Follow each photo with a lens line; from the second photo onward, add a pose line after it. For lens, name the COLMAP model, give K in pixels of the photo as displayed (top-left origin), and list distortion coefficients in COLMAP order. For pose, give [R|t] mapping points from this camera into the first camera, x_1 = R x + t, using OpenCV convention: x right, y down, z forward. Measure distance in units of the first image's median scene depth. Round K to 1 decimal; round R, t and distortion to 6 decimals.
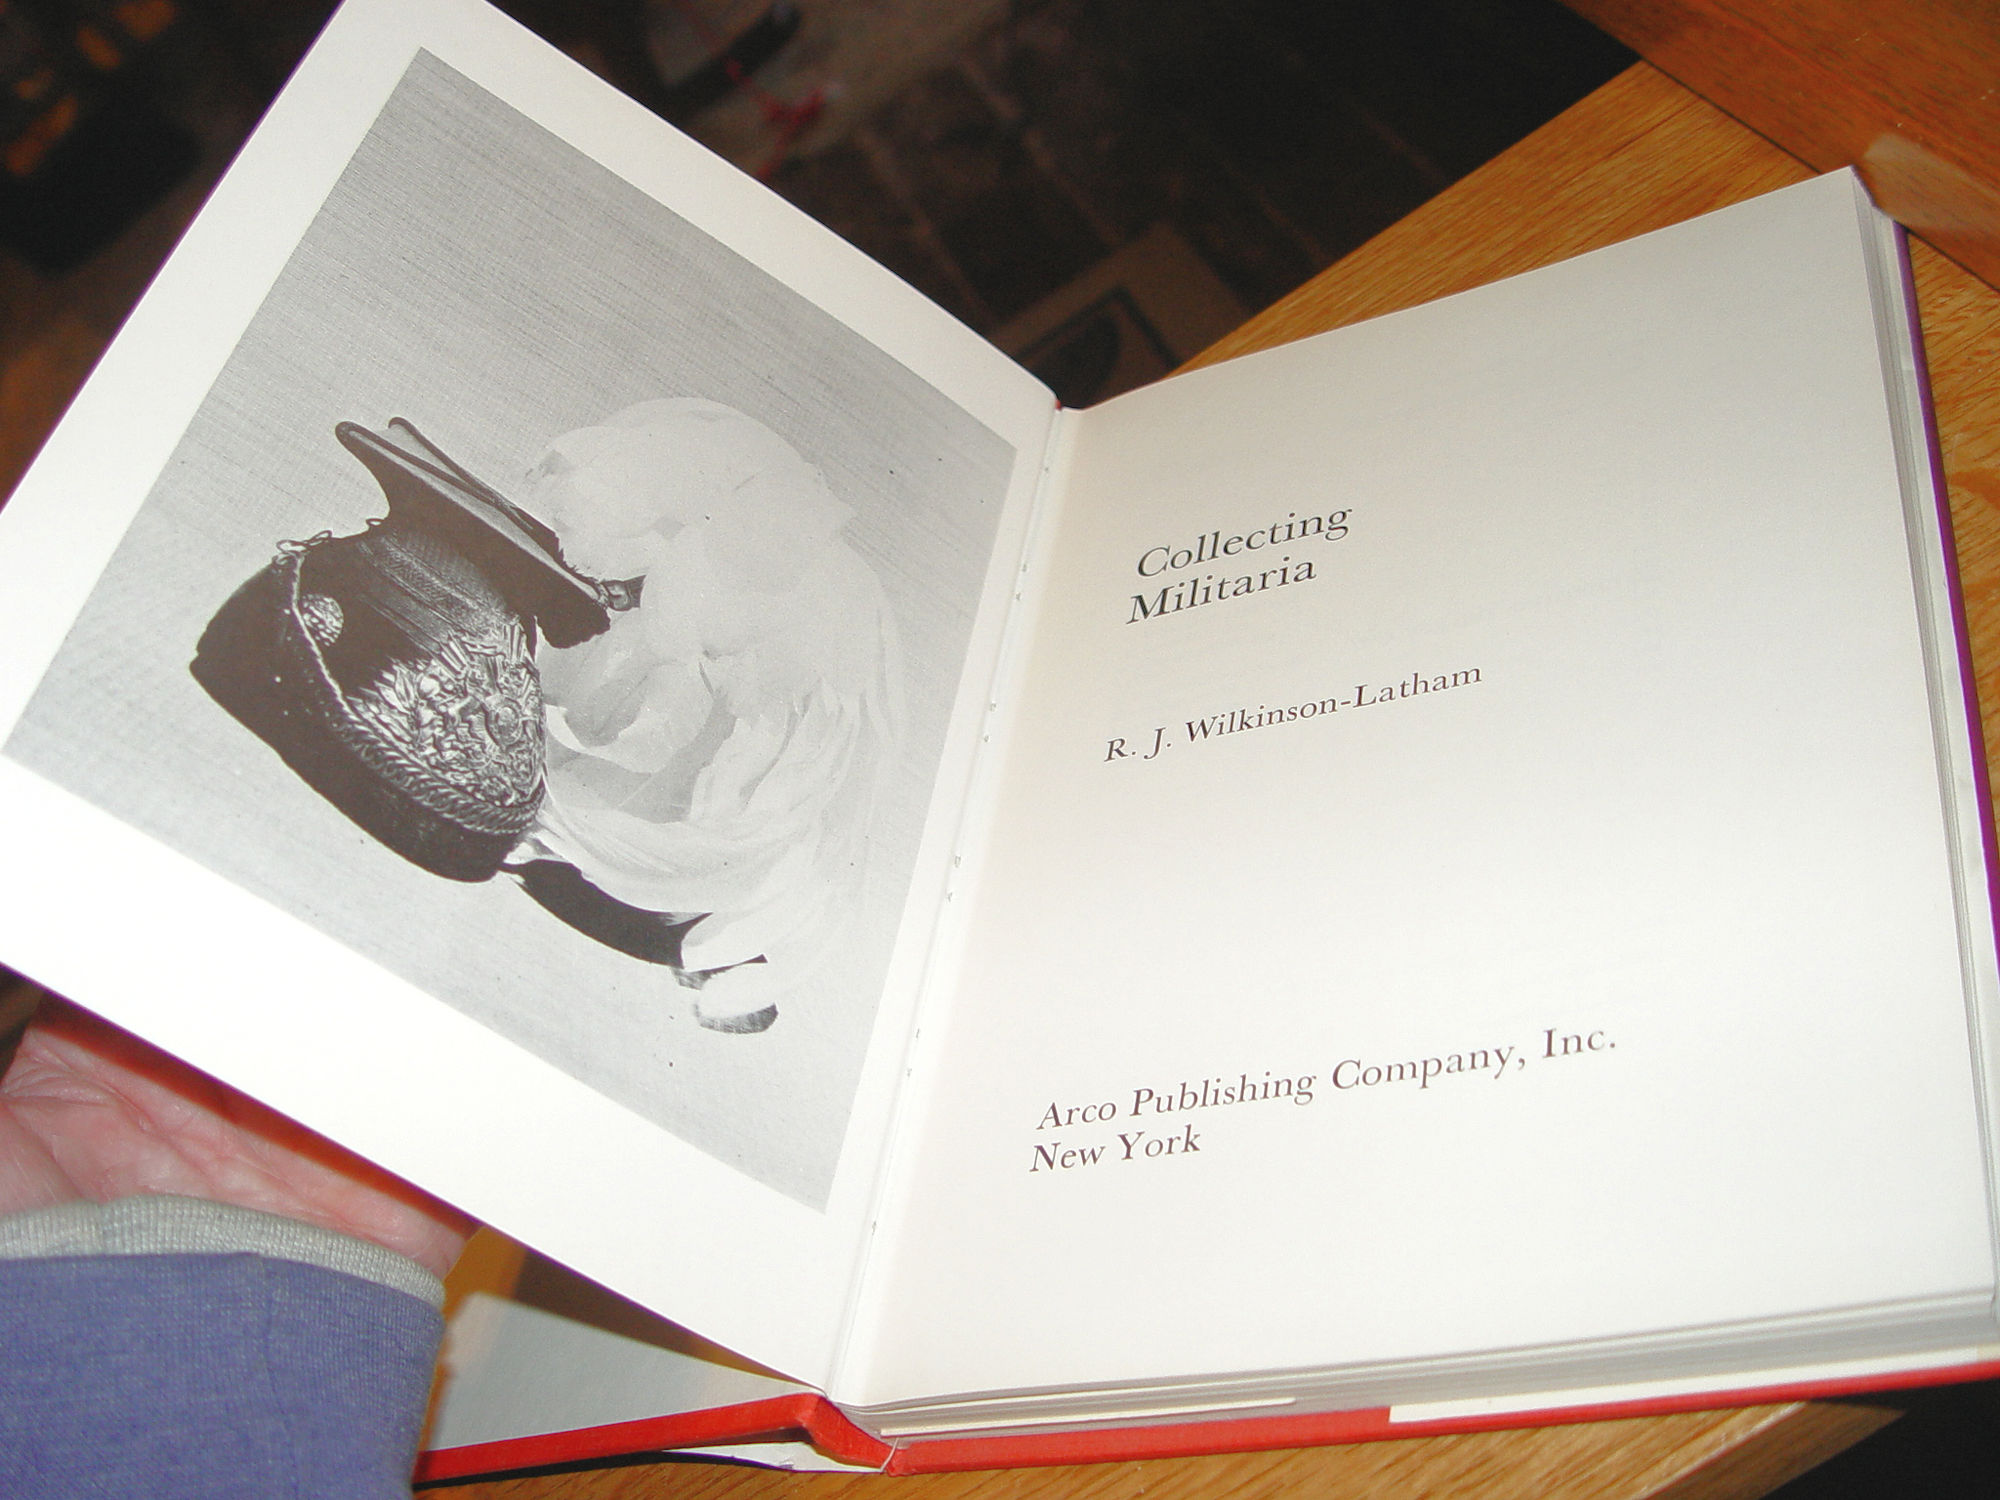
lens RADIAL K [[2264.2, 0, 1005.6], [0, 2264.2, 758.7], [0, 0, 1]] dist [-0.117375, 0.000000]
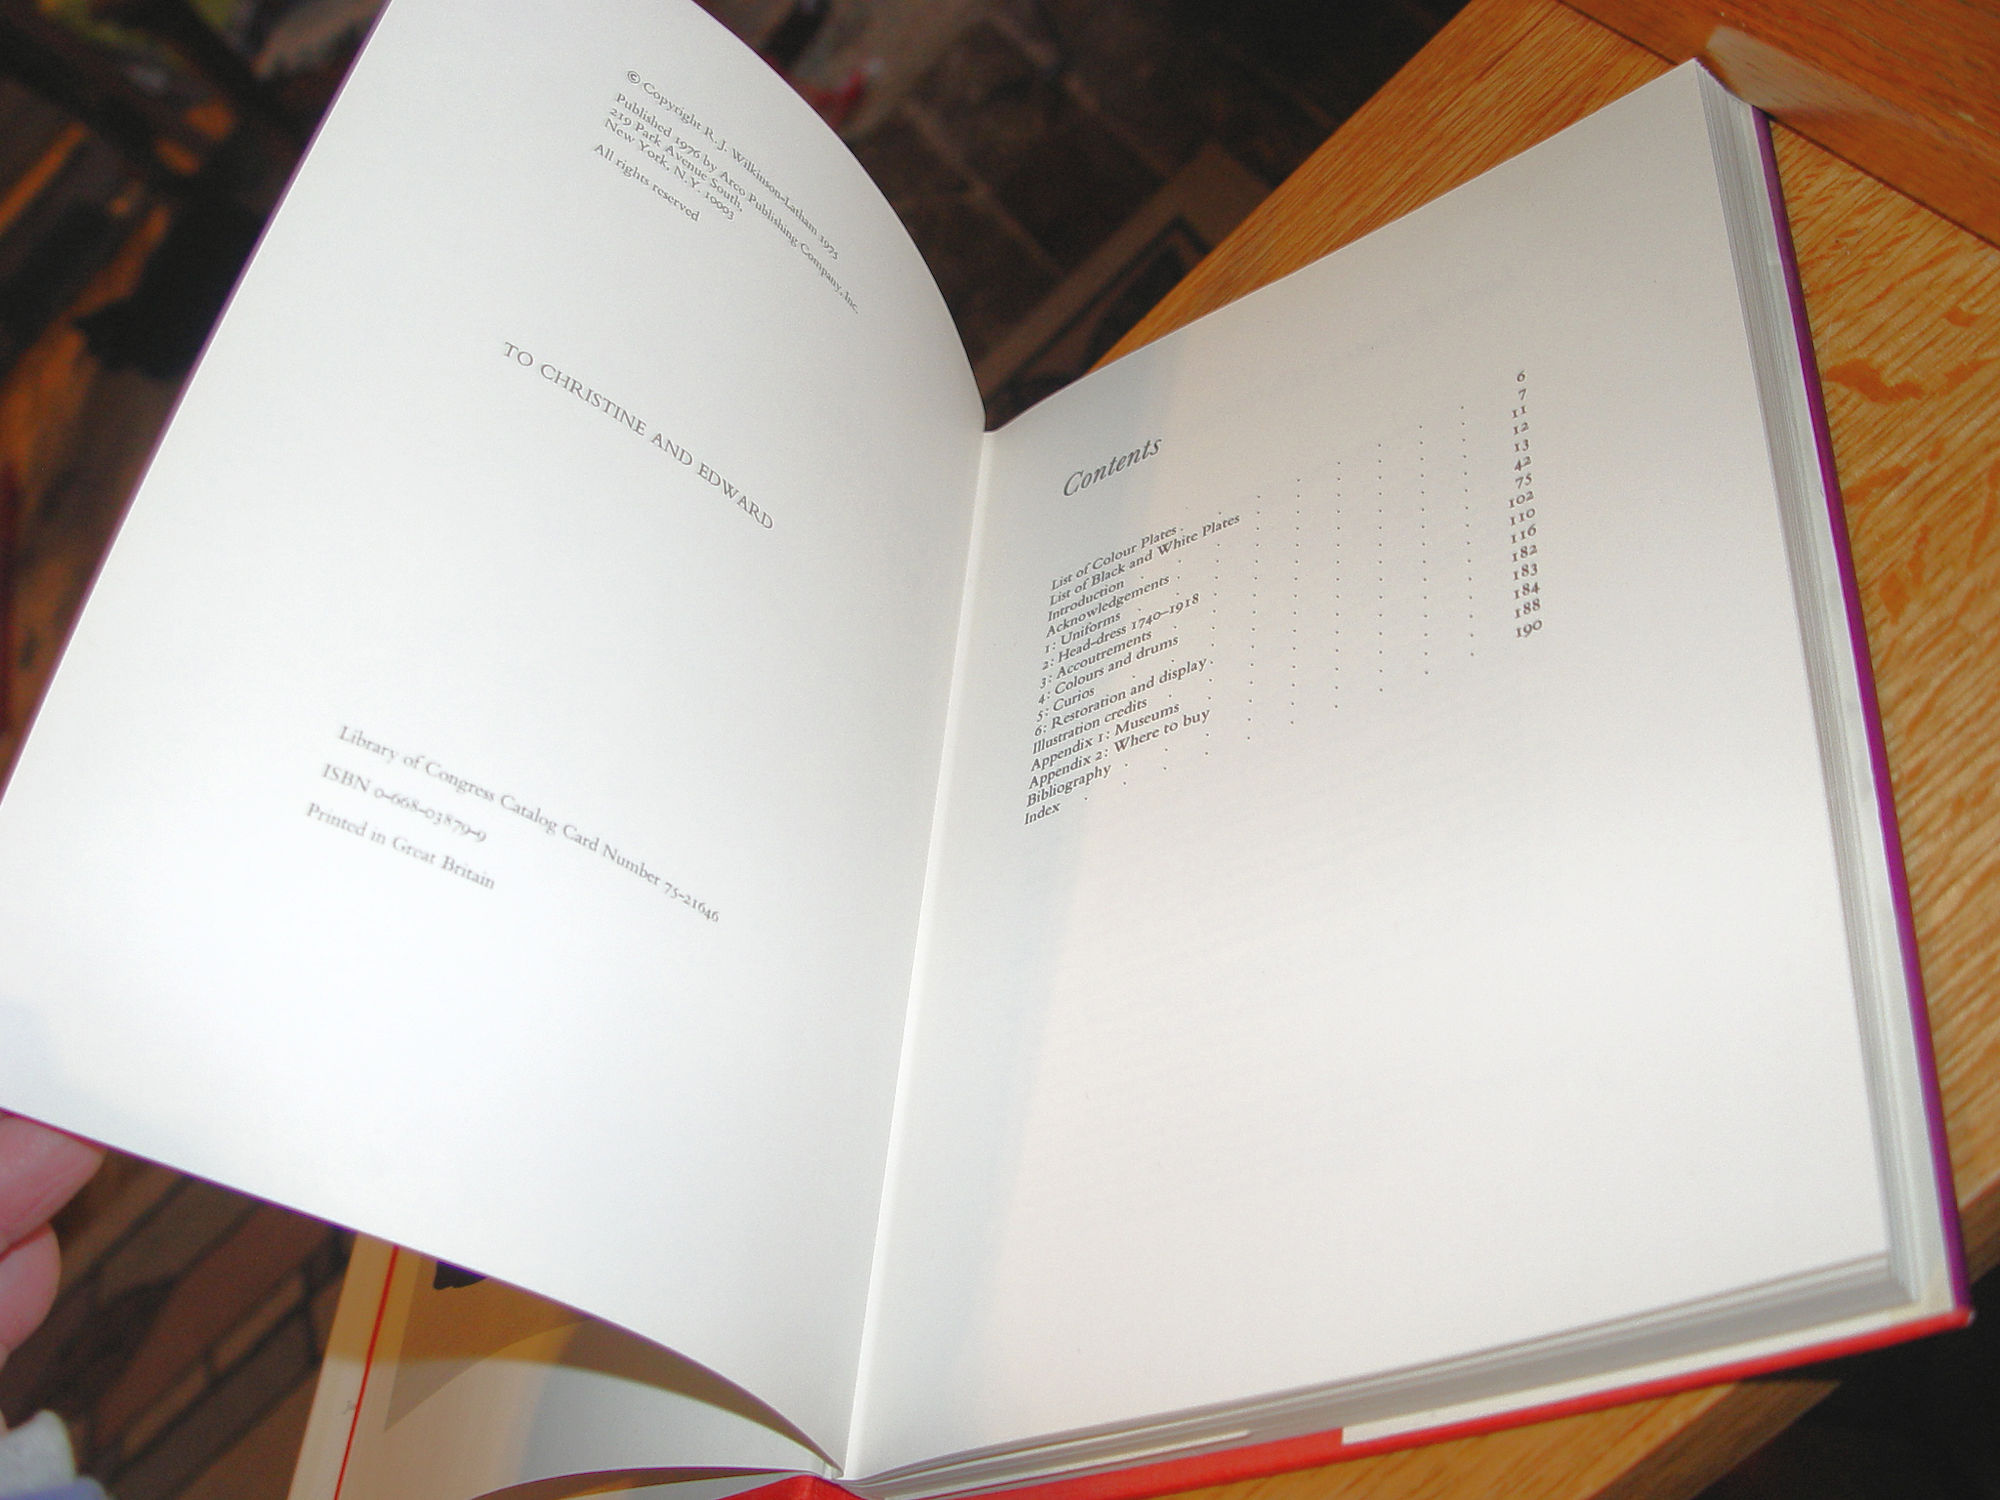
lens RADIAL K [[2264.2, 0, 980.0], [0, 2264.2, 744.3], [0, 0, 1]] dist [-0.117375, 0.000000]
pose [[0.981198, -0.164496, -0.100955, 0.132663], [0.166724, 0.985904, 0.013981, -0.041488], [0.097232, -0.030549, 0.994793, 0.002451]]
